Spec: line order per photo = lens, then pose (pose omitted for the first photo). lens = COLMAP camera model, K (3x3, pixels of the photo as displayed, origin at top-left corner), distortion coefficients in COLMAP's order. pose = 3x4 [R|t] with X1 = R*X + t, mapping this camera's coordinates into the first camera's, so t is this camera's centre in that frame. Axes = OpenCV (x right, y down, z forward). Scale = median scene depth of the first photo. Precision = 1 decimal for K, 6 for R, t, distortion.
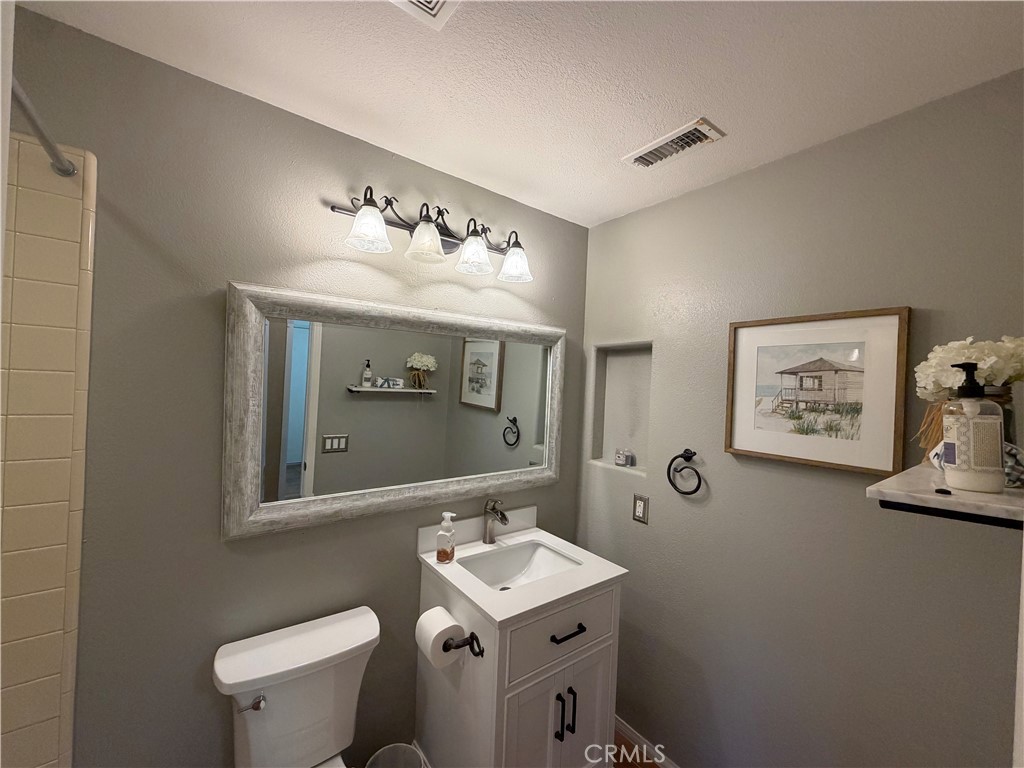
lens RADIAL K [[410.0, 0, 510.5], [0, 410.0, 386.0], [0, 0, 1]] dist [0.000624, 0.000010]
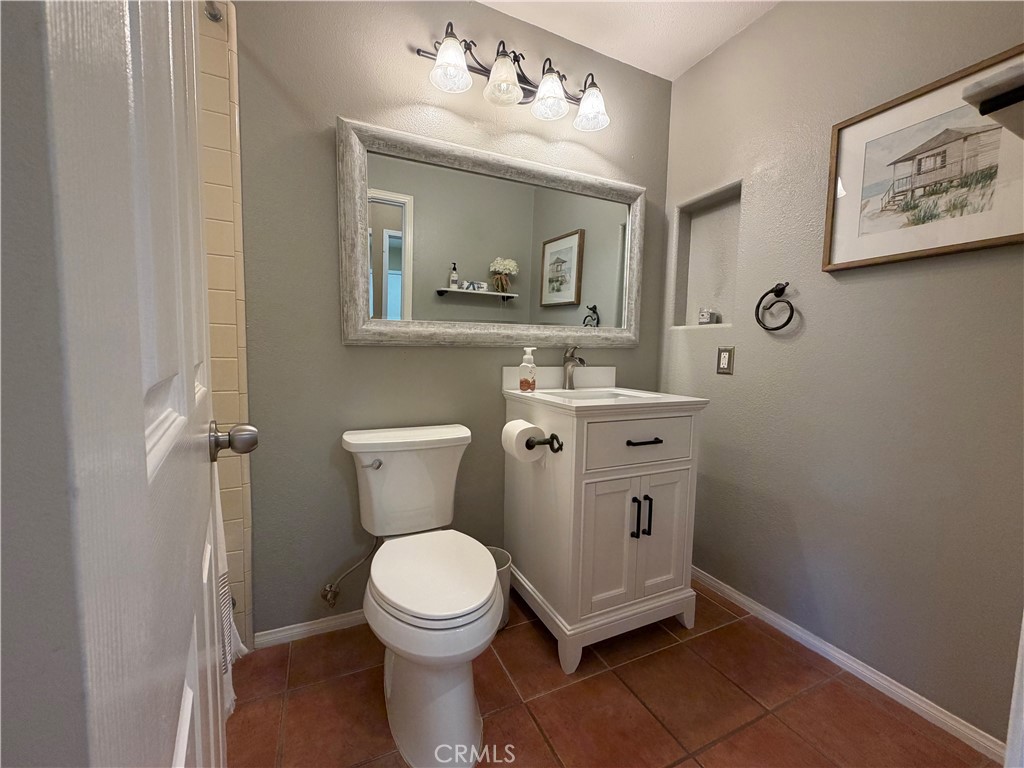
lens RADIAL K [[410.0, 0, 510.5], [0, 410.0, 386.0], [0, 0, 1]] dist [0.000624, 0.000010]
pose [[0.979379, -0.007501, -0.201891, 0.015740], [0.022053, 0.997308, 0.069928, 0.318344], [0.200823, -0.072939, 0.976908, -0.065437]]
